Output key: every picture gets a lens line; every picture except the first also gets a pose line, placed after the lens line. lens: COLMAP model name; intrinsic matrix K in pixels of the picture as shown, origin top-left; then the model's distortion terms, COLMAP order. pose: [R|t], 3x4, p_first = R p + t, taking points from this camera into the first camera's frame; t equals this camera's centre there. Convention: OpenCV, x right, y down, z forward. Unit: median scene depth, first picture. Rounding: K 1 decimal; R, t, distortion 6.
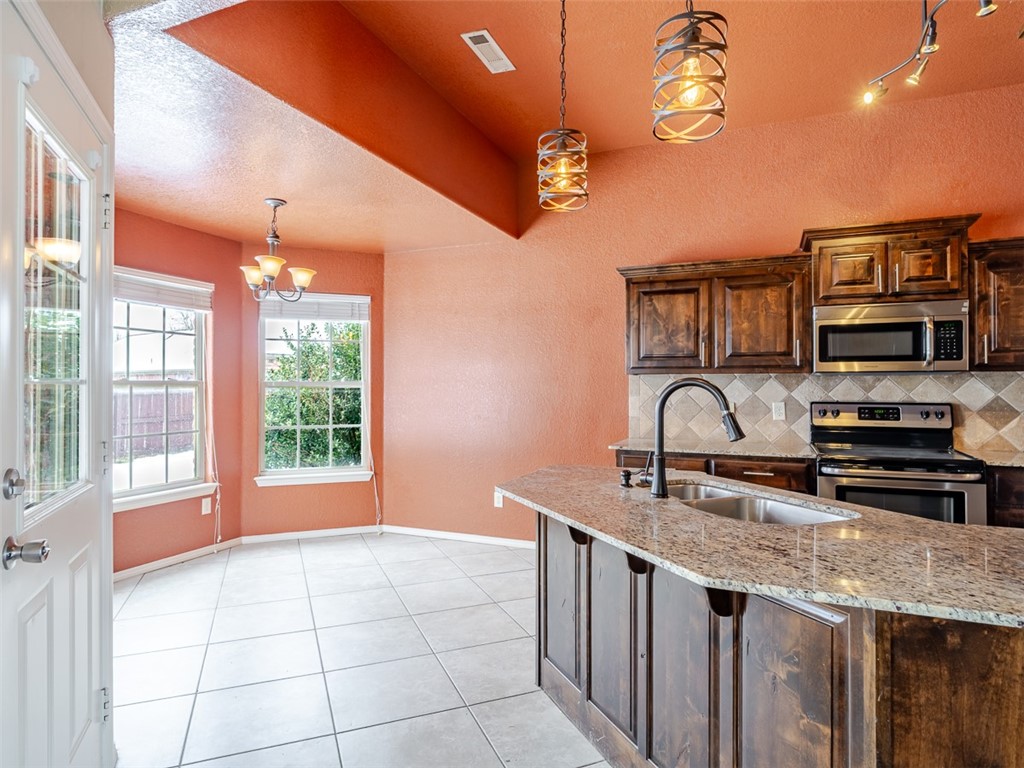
lens RADIAL K [[600.5, 0, 506.9], [0, 600.5, 377.3], [0, 0, 1]] dist [-0.002138, 0.000837]
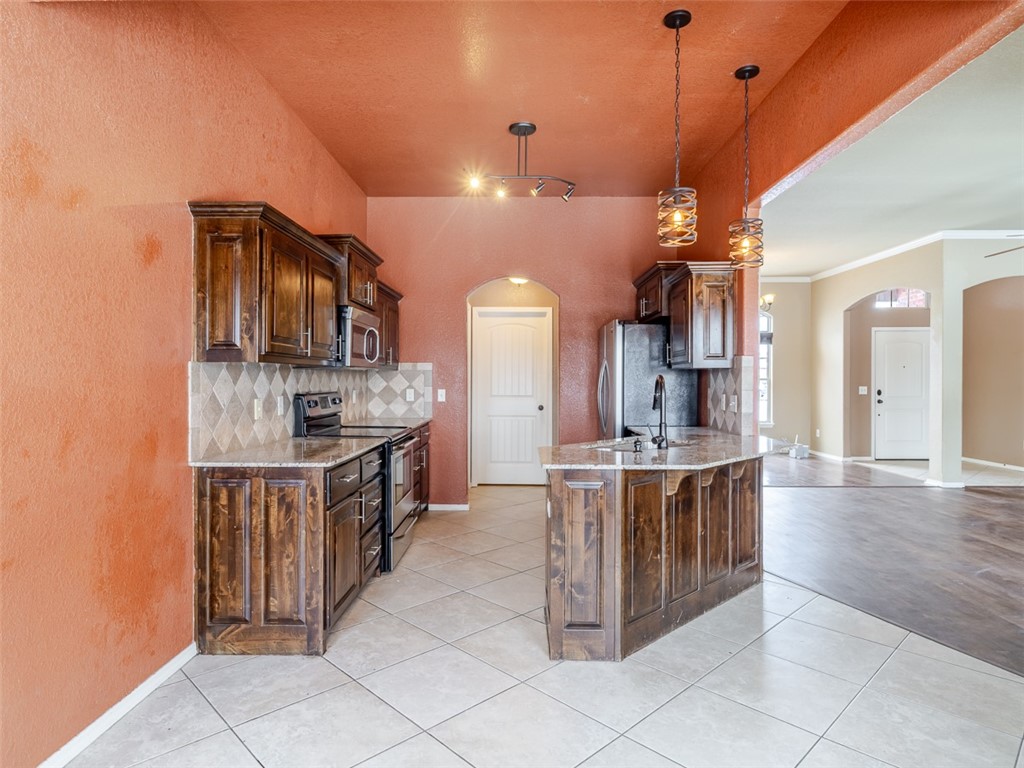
lens RADIAL K [[600.5, 0, 506.9], [0, 600.5, 377.3], [0, 0, 1]] dist [-0.002138, 0.000837]
pose [[-0.372384, 0.001019, 0.928078, -0.559734], [-0.014136, 0.999877, -0.006770, 0.013826], [-0.927971, -0.015640, -0.372324, 1.040277]]
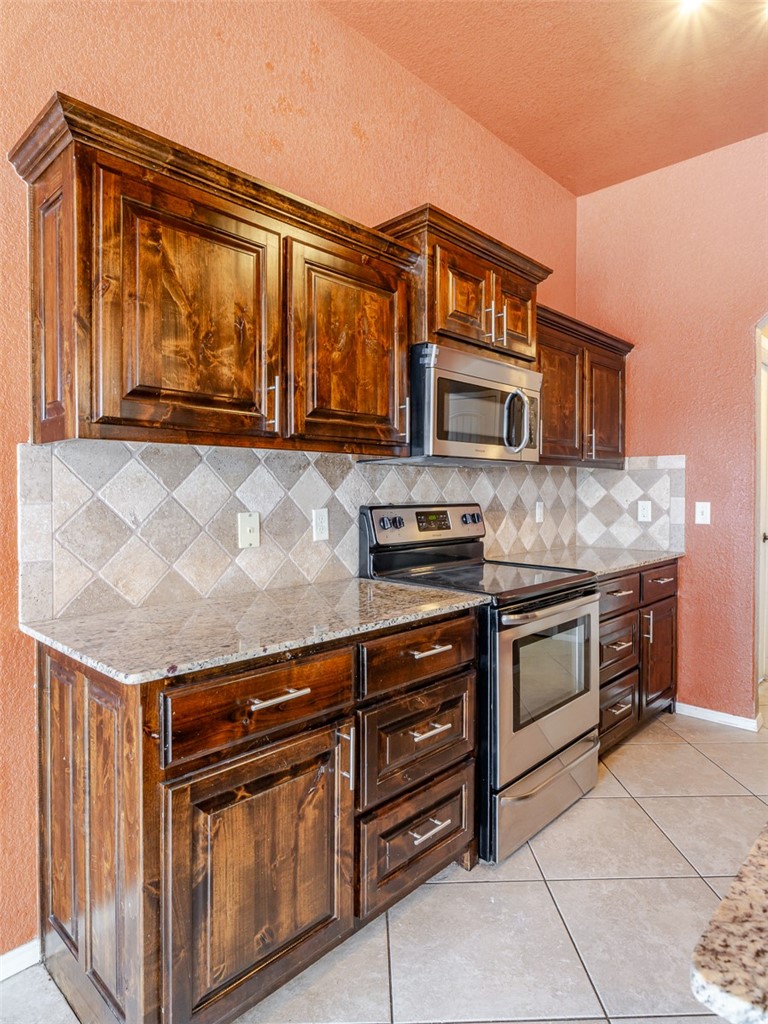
lens RADIAL K [[600.5, 0, 372.8], [0, 600.5, 506.8], [0, 0, 1]] dist [-0.002138, 0.000837]
pose [[0.358446, -0.024326, 0.933234, -0.055572], [-0.011115, 0.999478, 0.030322, 0.022455], [-0.933484, -0.021242, 0.357988, 0.765474]]
